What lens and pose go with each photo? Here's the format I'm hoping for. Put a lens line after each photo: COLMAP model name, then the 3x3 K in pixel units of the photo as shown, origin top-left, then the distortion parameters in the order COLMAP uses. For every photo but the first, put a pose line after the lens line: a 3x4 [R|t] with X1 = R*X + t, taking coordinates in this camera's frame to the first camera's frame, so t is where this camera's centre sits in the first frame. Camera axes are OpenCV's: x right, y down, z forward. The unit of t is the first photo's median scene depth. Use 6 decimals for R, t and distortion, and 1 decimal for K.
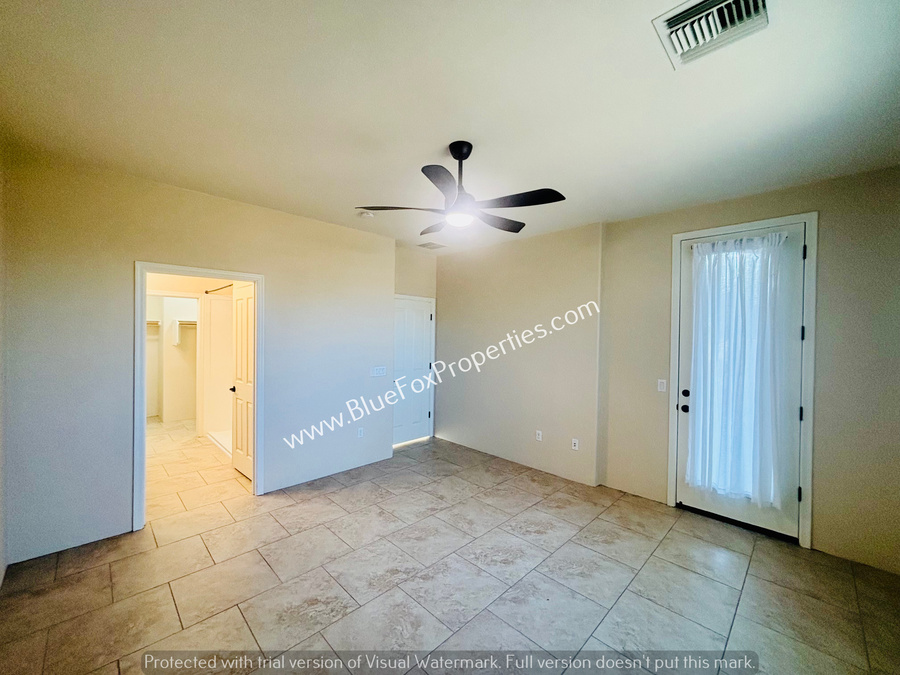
lens RADIAL K [[361.7, 0, 447.5], [0, 361.7, 338.7], [0, 0, 1]] dist [0.011625, -0.001014]
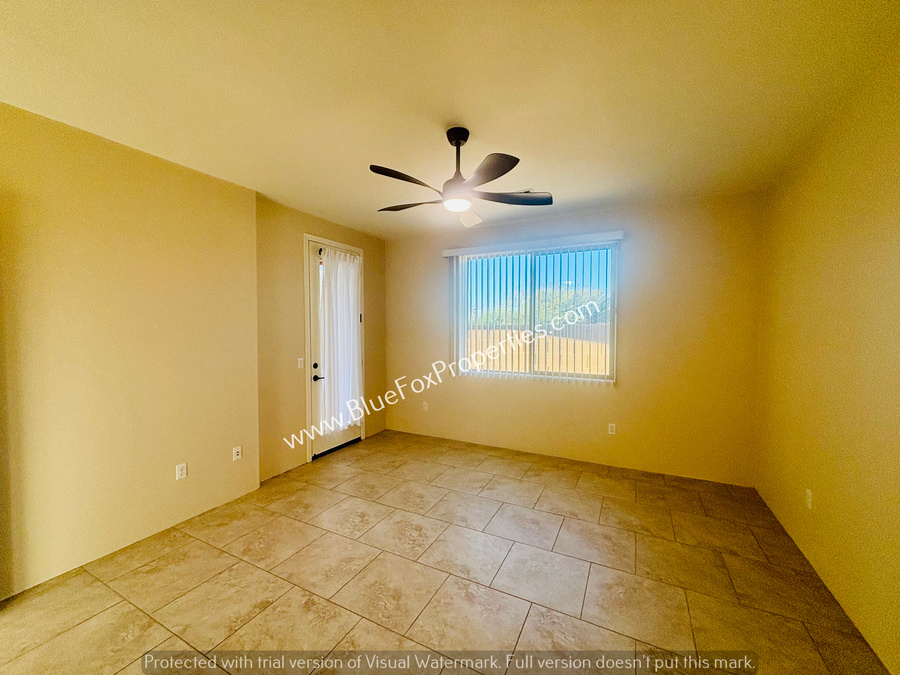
lens RADIAL K [[361.7, 0, 450.1], [0, 361.7, 339.4], [0, 0, 1]] dist [0.011625, -0.001014]
pose [[-0.294733, -0.054148, 0.954044, -0.659519], [0.009869, 0.998167, 0.059701, -0.010149], [-0.955529, 0.027011, -0.293658, 0.921924]]
